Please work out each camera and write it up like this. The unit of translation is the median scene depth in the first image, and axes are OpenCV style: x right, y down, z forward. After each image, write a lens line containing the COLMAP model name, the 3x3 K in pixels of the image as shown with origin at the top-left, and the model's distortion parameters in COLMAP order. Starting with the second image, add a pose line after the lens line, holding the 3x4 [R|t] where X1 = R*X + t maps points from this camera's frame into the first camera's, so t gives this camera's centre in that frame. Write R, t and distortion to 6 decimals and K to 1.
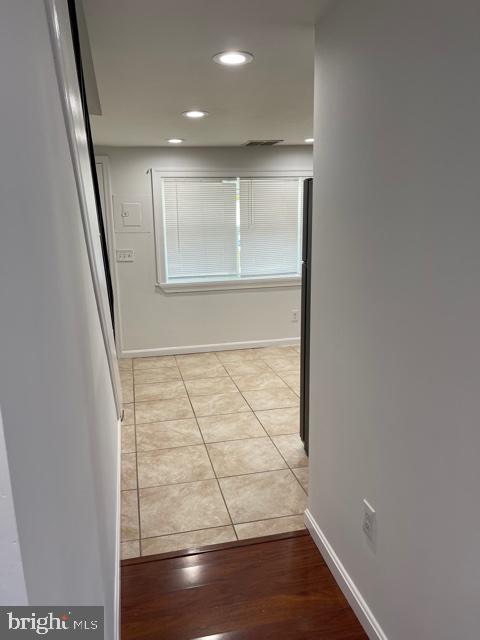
lens RADIAL K [[481.3, 0, 241.1], [0, 481.3, 322.8], [0, 0, 1]] dist [0.033865, -0.018708]
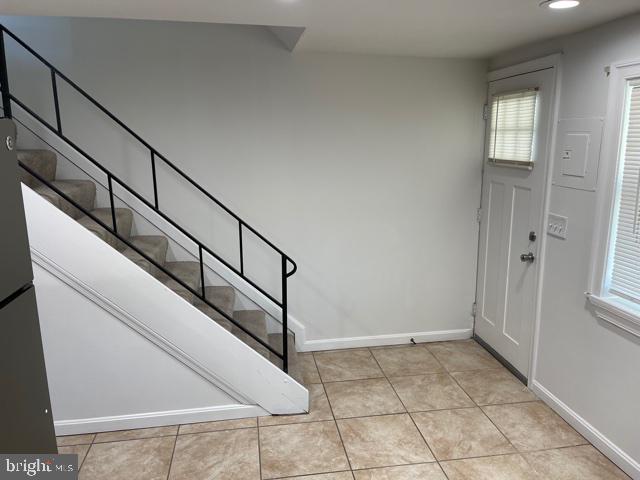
lens RADIAL K [[481.3, 0, 322.3], [0, 481.3, 236.1], [0, 0, 1]] dist [0.033865, -0.018708]
pose [[-0.059126, 0.207660, -0.976412, 0.350818], [-0.217261, 0.952000, 0.215625, -0.202034], [0.974321, 0.224886, -0.011171, 0.782566]]
